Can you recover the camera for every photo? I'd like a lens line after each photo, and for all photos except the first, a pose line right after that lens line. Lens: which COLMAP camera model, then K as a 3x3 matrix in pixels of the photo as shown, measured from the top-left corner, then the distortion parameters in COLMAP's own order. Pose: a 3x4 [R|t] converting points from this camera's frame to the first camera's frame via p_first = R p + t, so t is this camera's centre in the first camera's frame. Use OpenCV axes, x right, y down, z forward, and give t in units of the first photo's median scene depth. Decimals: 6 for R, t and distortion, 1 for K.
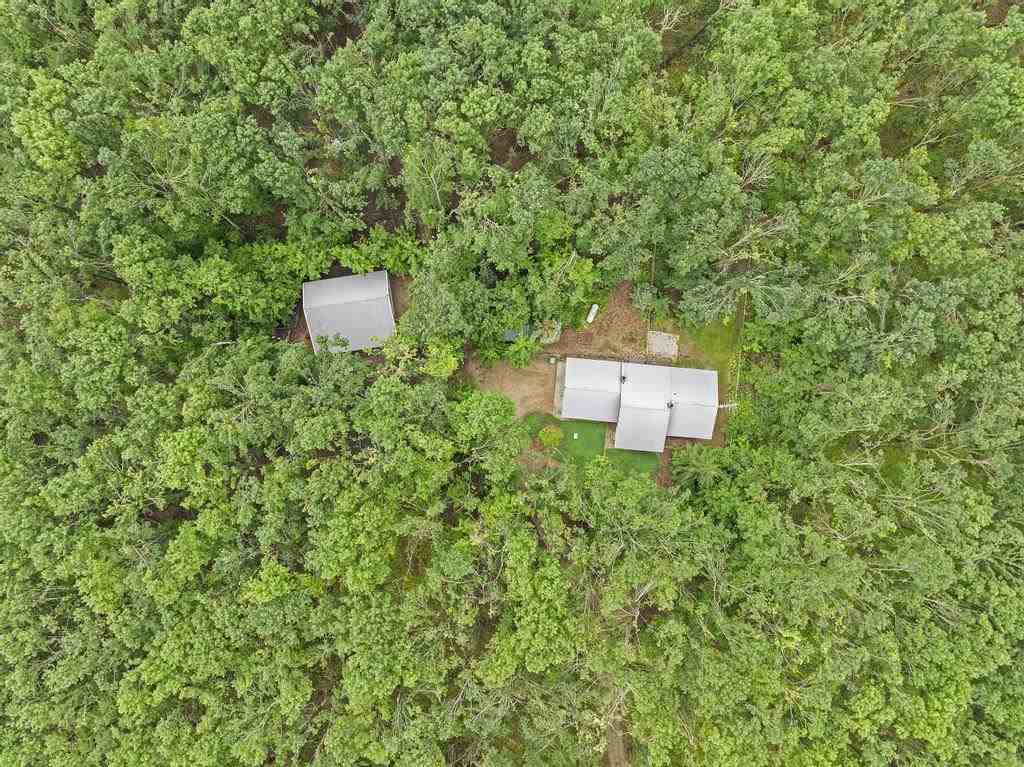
lens RADIAL K [[716.4, 0, 509.5], [0, 716.4, 388.3], [0, 0, 1]] dist [-0.026871, 0.001482]
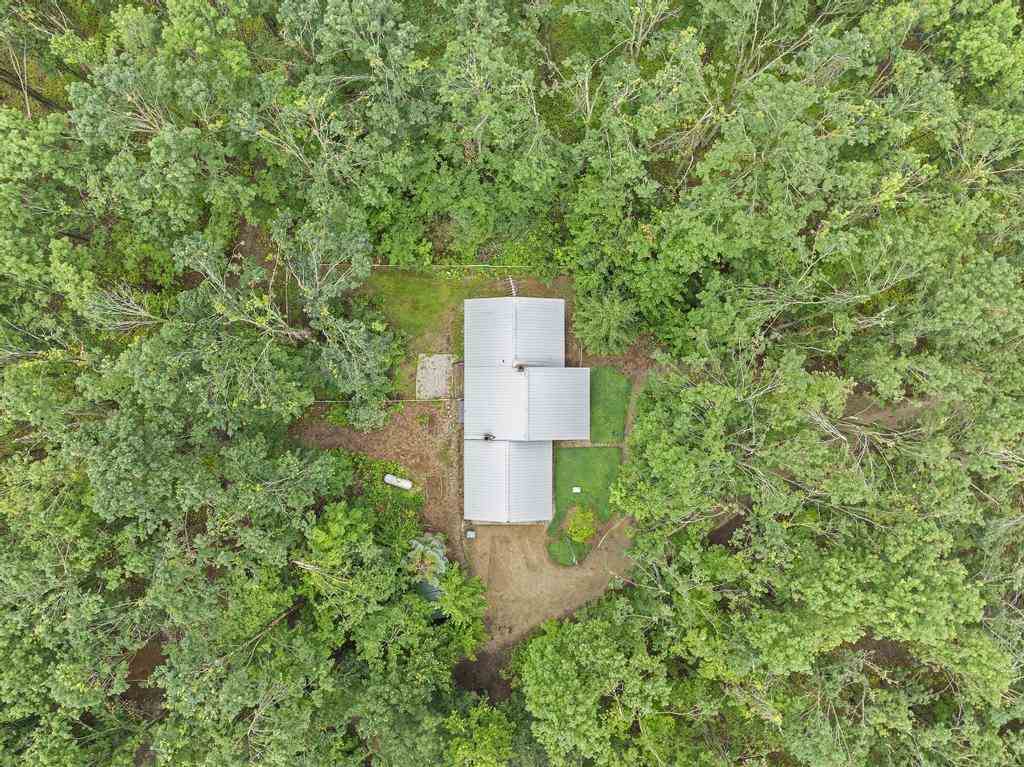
lens RADIAL K [[716.4, 0, 509.5], [0, 716.4, 388.3], [0, 0, 1]] dist [-0.026871, 0.001482]
pose [[-0.090368, -0.995860, 0.009851, 0.199704], [0.995890, -0.090422, -0.005171, 0.015257], [0.006040, 0.009343, 0.999938, 0.322058]]
